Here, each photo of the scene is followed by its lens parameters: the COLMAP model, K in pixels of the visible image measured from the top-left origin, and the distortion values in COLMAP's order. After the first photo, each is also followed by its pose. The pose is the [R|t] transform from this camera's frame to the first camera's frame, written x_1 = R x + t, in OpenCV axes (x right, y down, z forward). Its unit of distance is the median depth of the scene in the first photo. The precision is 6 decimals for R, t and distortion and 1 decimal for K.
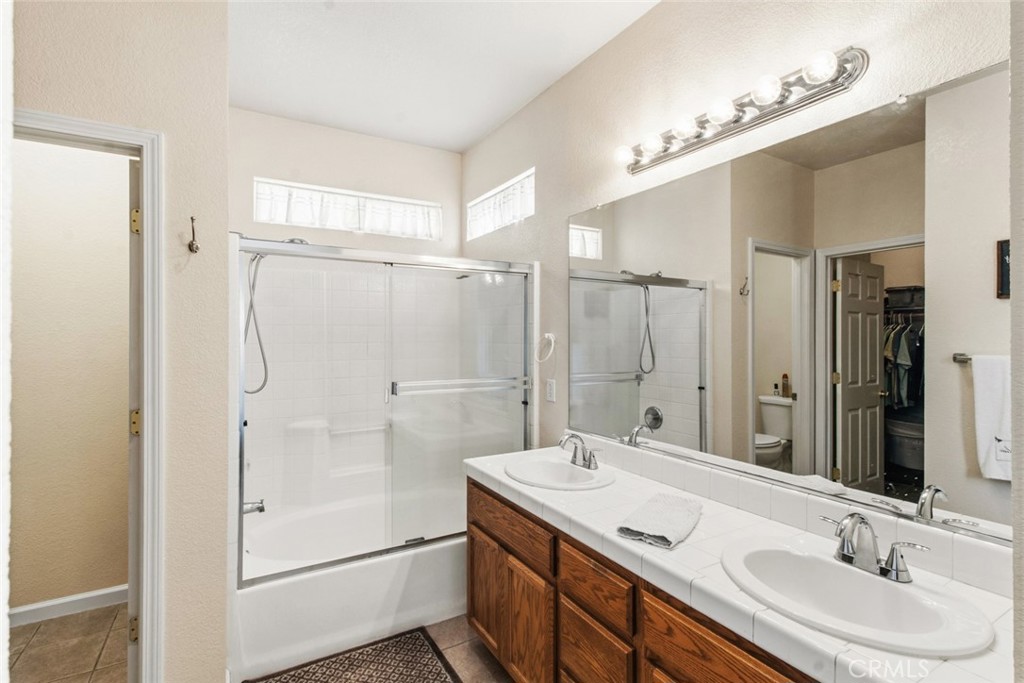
lens RADIAL K [[489.6, 0, 514.1], [0, 489.6, 337.3], [0, 0, 1]] dist [0.001356, 0.000725]
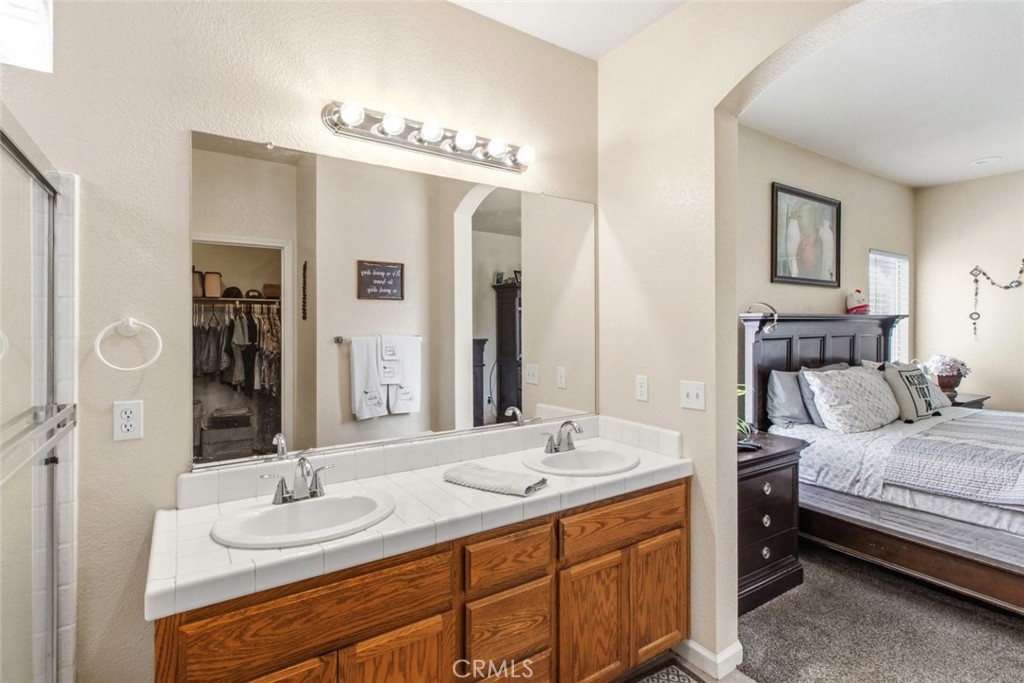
lens RADIAL K [[489.6, 0, 511.1], [0, 489.6, 327.3], [0, 0, 1]] dist [0.001356, 0.000725]
pose [[-0.065282, -0.004243, 0.997858, -0.764836], [0.001220, 0.999990, 0.004332, 0.002425], [-0.997866, 0.001500, -0.065276, 0.913197]]
